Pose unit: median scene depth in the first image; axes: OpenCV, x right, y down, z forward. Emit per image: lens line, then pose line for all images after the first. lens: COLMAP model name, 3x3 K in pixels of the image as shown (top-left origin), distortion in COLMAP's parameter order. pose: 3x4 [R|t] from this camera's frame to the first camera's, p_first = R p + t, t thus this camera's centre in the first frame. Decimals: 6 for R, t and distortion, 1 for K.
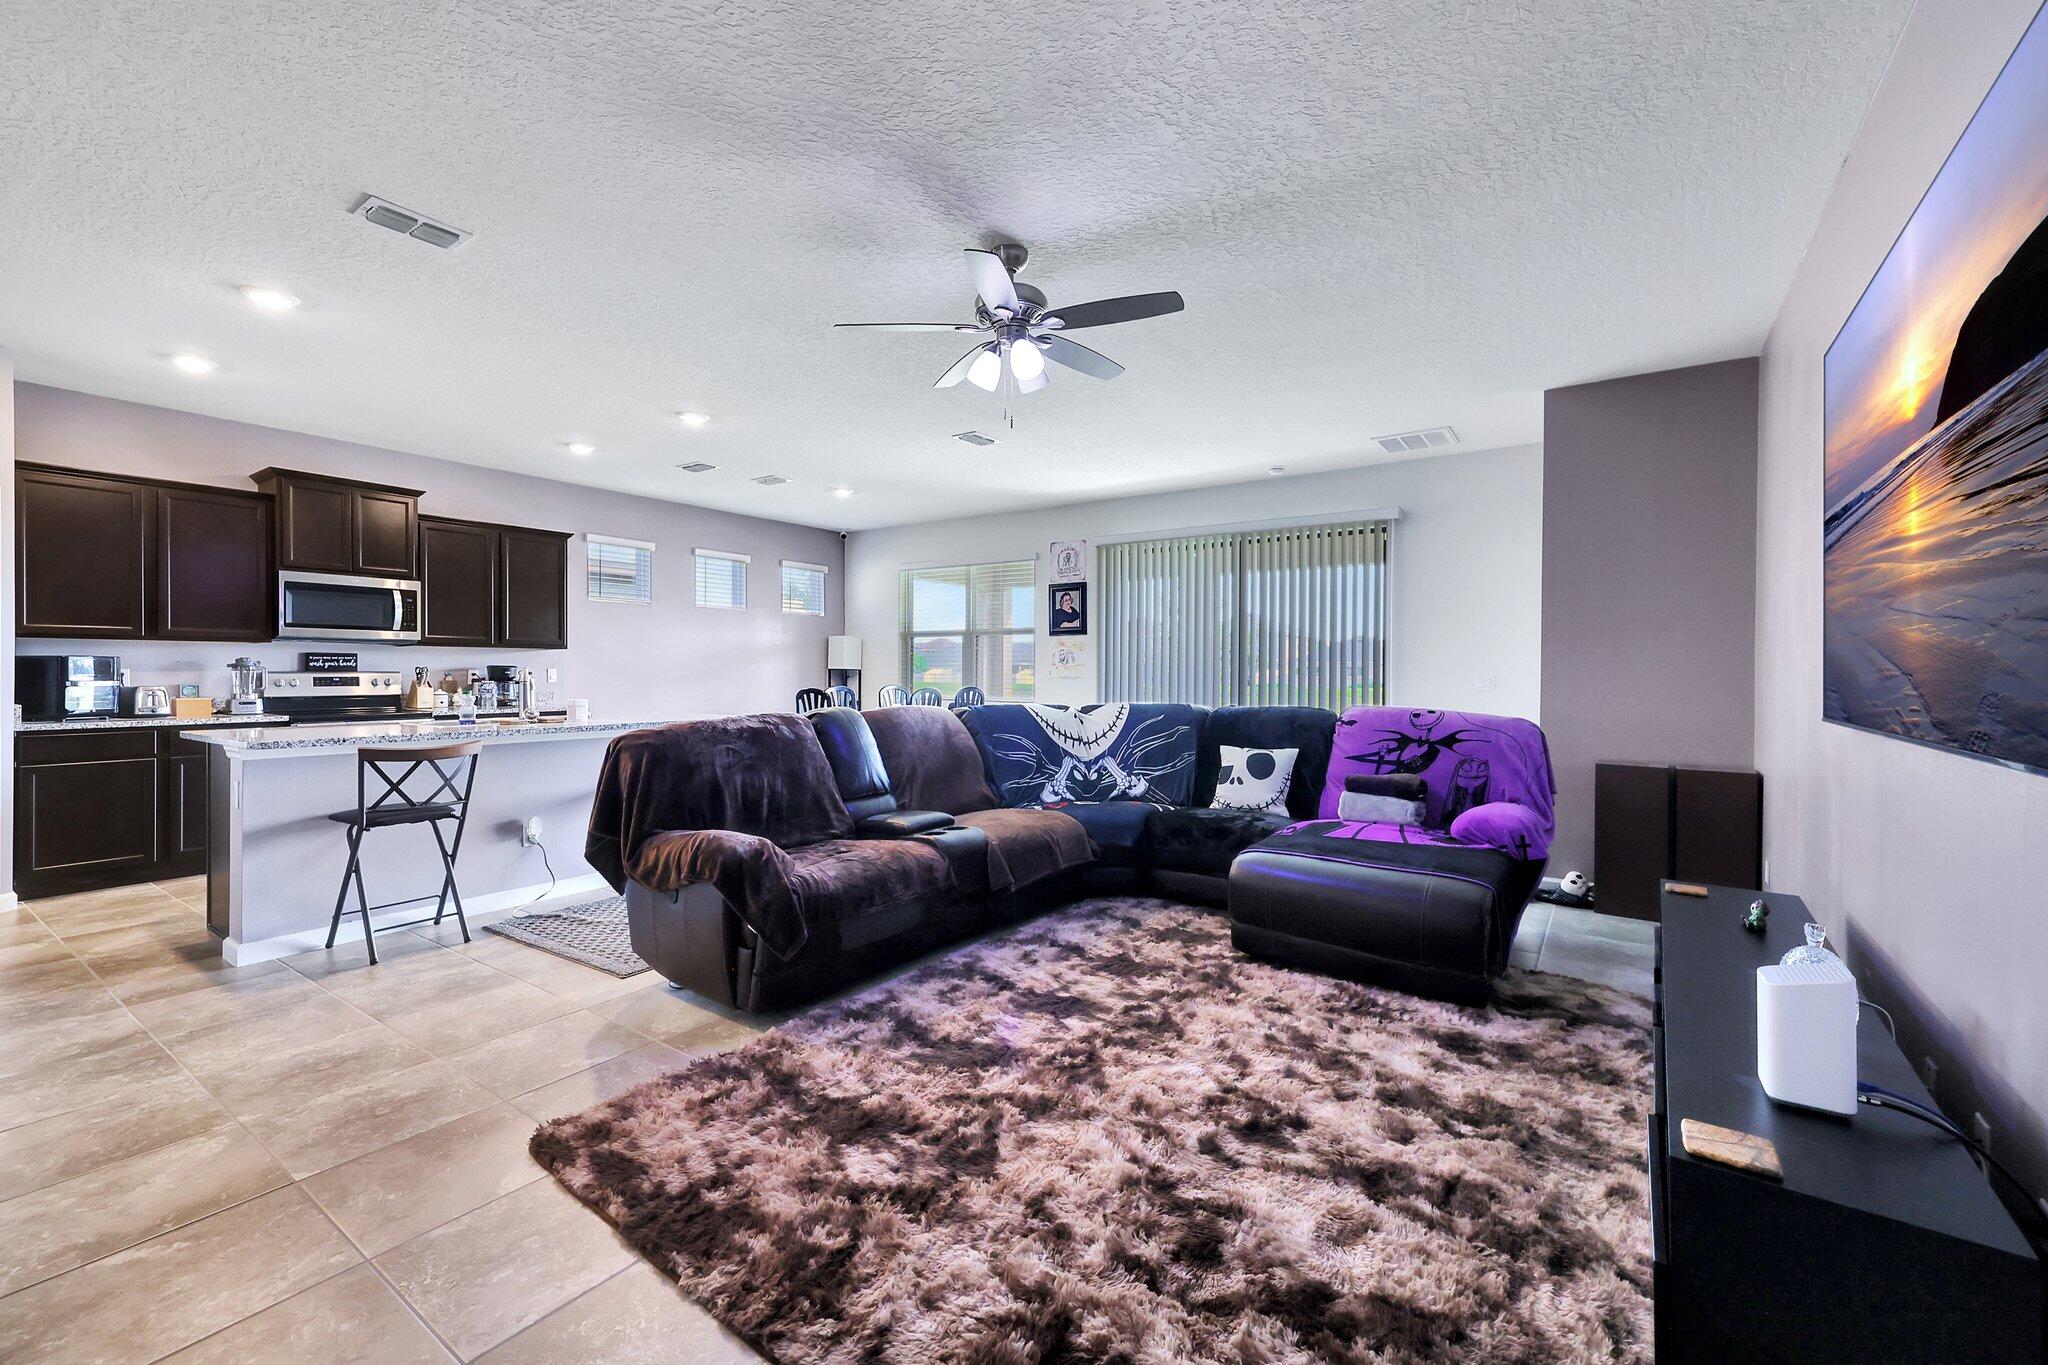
lens RADIAL K [[843.8, 0, 1027.5], [0, 843.8, 681.4], [0, 0, 1]] dist [0.005037, 0.000331]
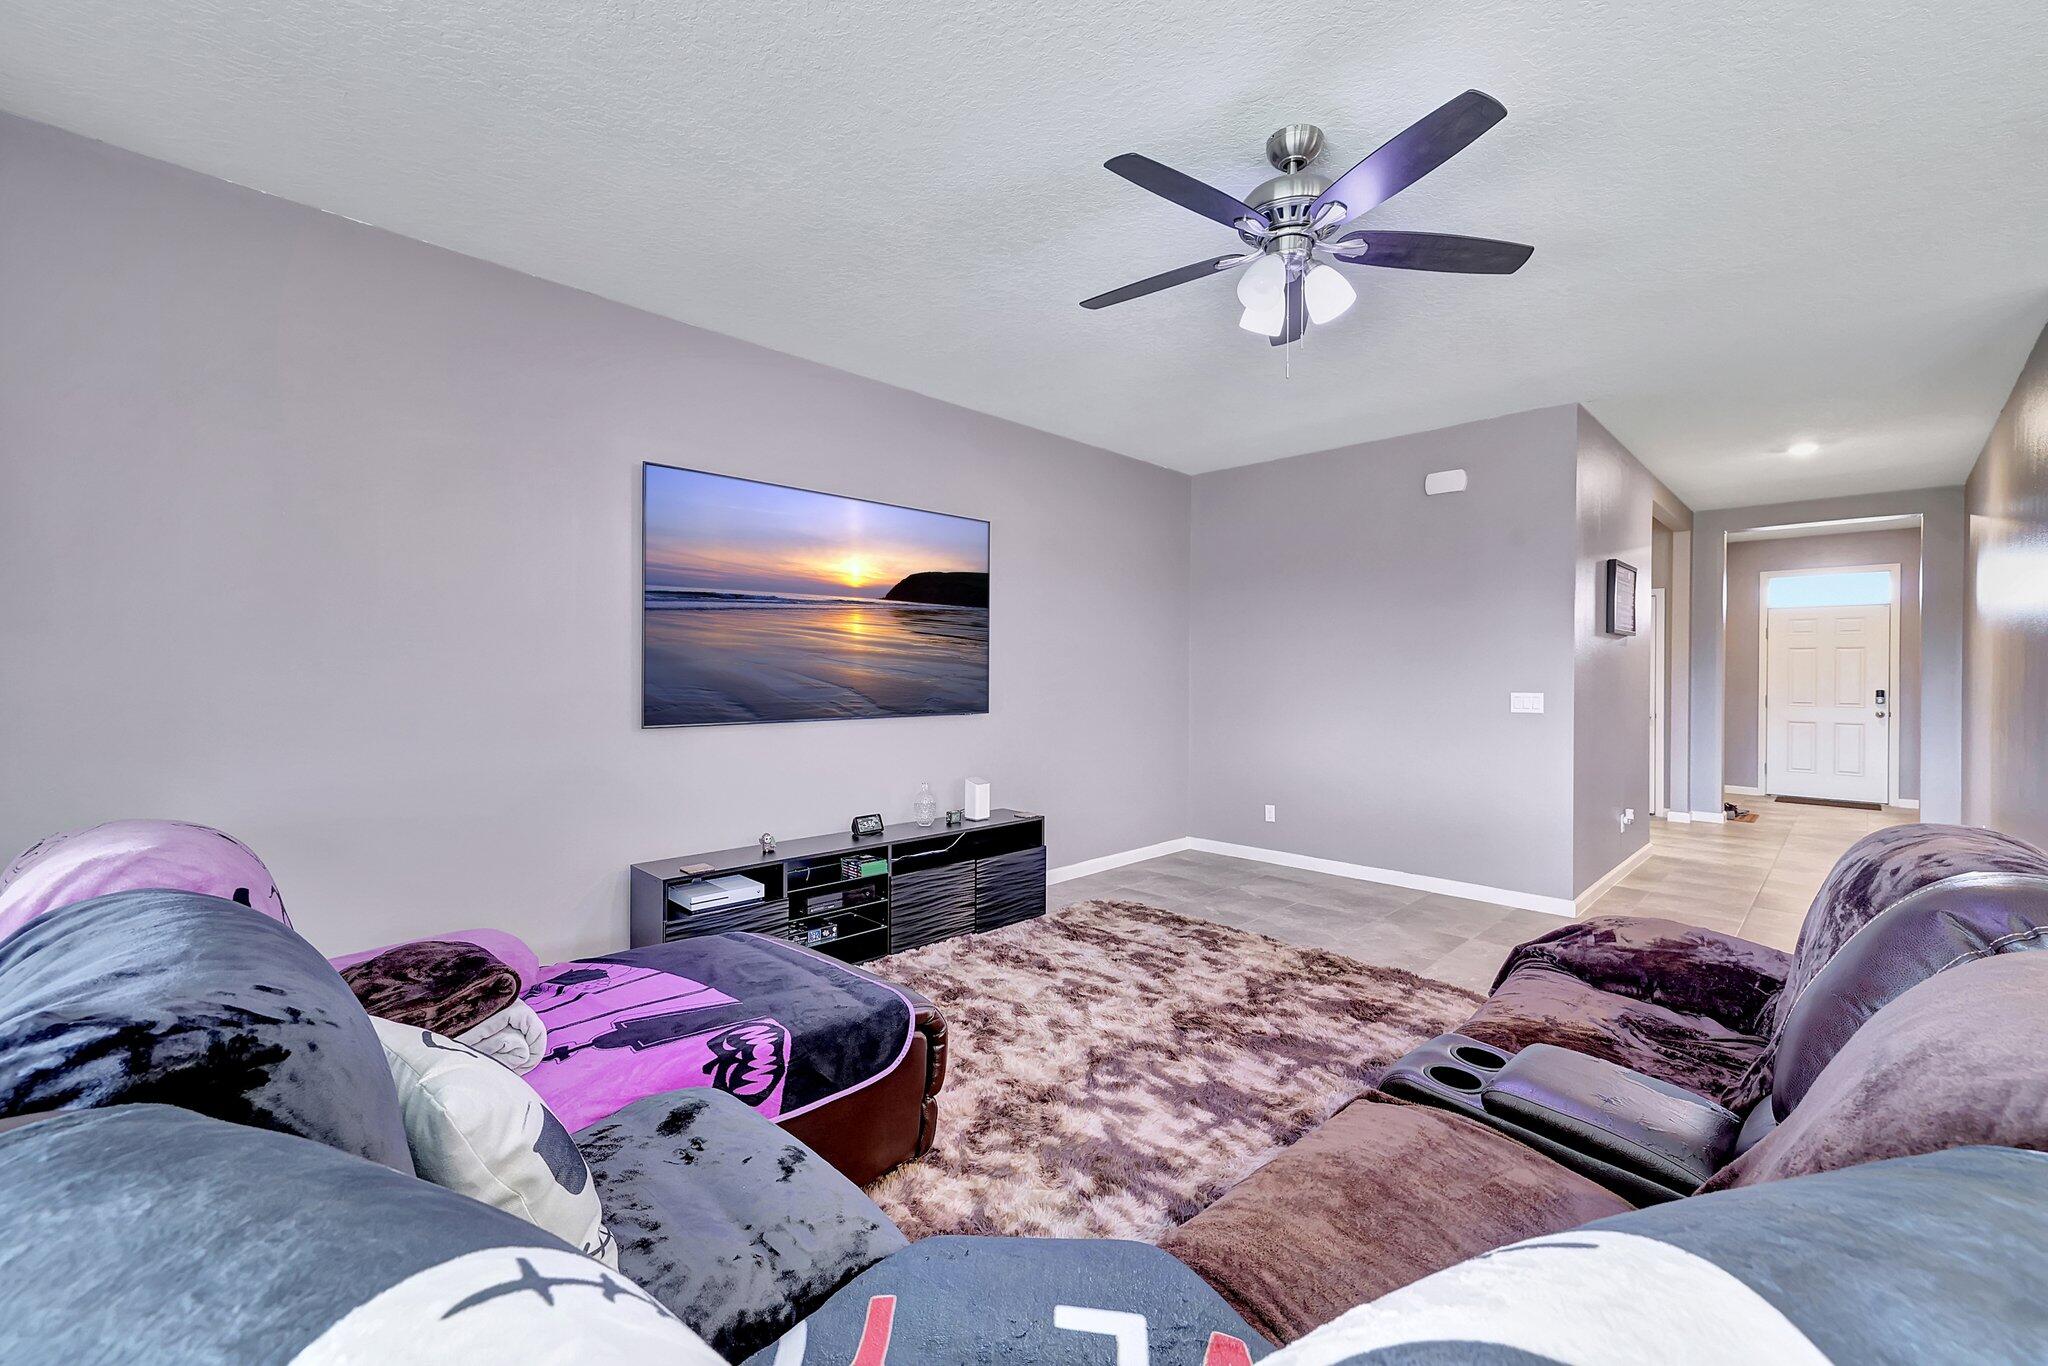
lens RADIAL K [[843.8, 0, 1037.2], [0, 843.8, 683.0], [0, 0, 1]] dist [0.005037, 0.000331]
pose [[-0.988211, -0.013283, 0.152520, 0.047163], [-0.009886, 0.999686, 0.023009, -0.027794], [-0.152778, 0.021230, -0.988032, 1.016974]]
